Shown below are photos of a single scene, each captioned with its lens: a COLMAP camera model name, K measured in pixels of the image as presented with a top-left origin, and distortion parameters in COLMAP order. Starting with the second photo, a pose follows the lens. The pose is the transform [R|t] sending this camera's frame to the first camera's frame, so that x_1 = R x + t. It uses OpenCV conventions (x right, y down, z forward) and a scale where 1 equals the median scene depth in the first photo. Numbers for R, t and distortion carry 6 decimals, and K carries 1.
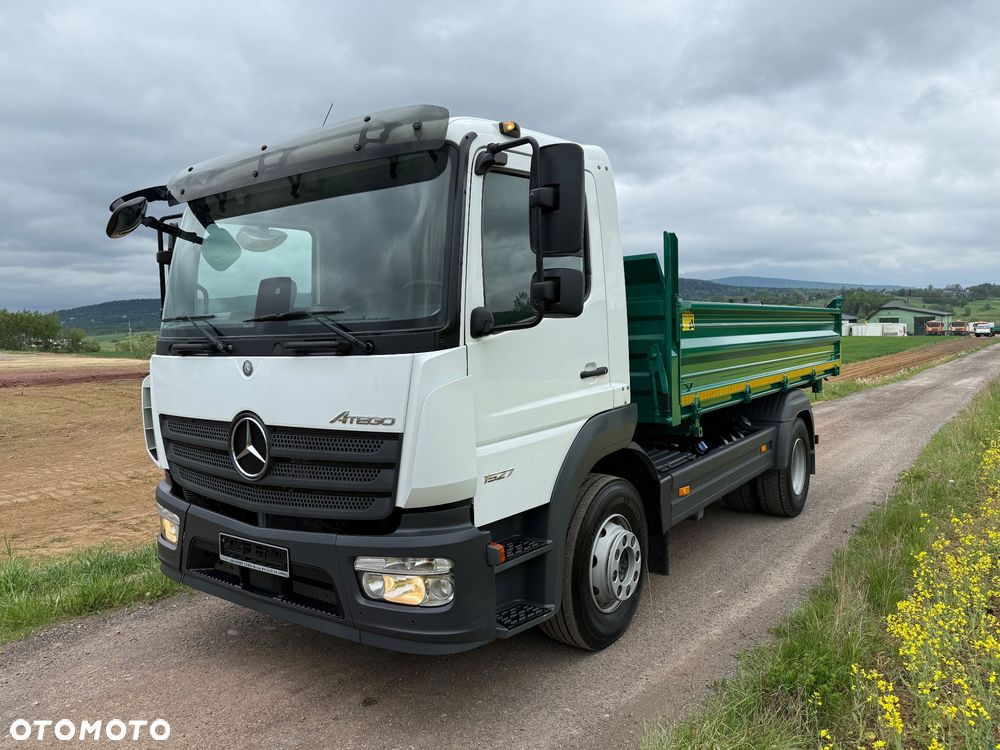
lens RADIAL K [[695.8, 0, 504.1], [0, 695.8, 375.8], [0, 0, 1]] dist [0.099582, -0.133621]
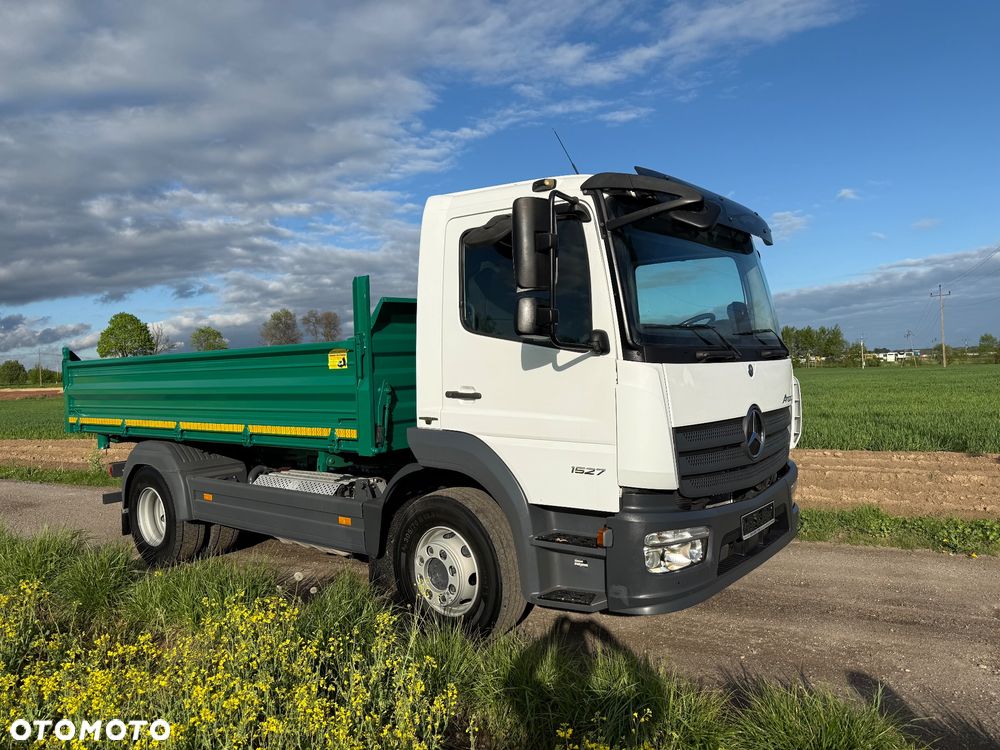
lens RADIAL K [[700.3, 0, 500.0], [0, 700.3, 375.0], [0, 0, 1]] dist [0.173700, -0.404632]
pose [[0.069712, 0.011963, 0.997495, -1.607164], [0.094649, 0.995338, -0.018552, -0.020798], [-0.993067, 0.095705, 0.068255, 1.310947]]
